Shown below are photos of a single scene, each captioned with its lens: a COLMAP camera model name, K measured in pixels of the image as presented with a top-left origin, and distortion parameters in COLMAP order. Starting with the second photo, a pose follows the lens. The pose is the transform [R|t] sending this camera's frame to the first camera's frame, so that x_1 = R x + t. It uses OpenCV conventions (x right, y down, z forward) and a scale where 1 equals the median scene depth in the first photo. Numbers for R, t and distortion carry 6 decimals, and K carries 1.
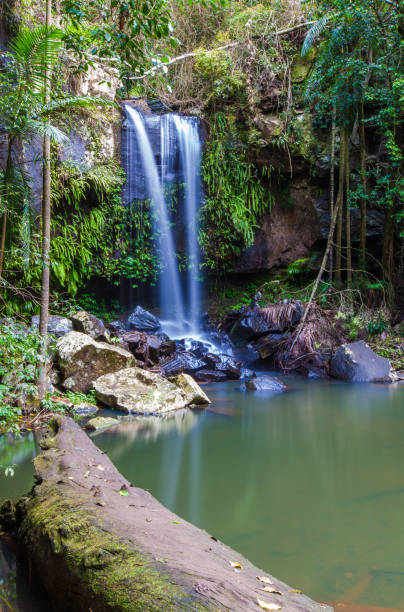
lens RADIAL K [[638.5, 0, 191.2], [0, 638.5, 305.7], [0, 0, 1]] dist [-0.006402, -0.002736]
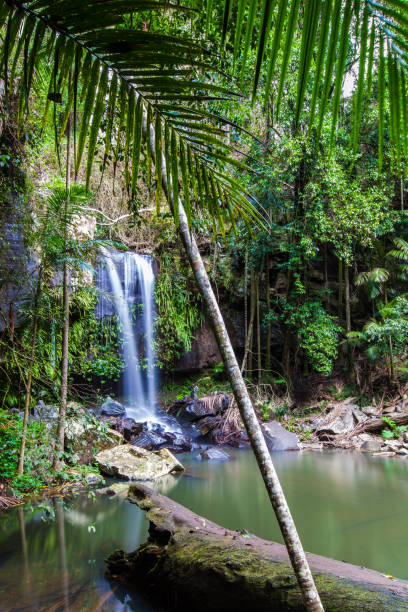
lens RADIAL K [[484.2, 0, 201.6], [0, 484.2, 370.1], [0, 0, 1]] dist [0.005956, 0.000605]
pose [[0.979169, 0.003591, 0.203016, -0.102629], [0.006663, 0.998737, -0.049802, -0.003956], [-0.202938, 0.050117, 0.977908, -0.007953]]
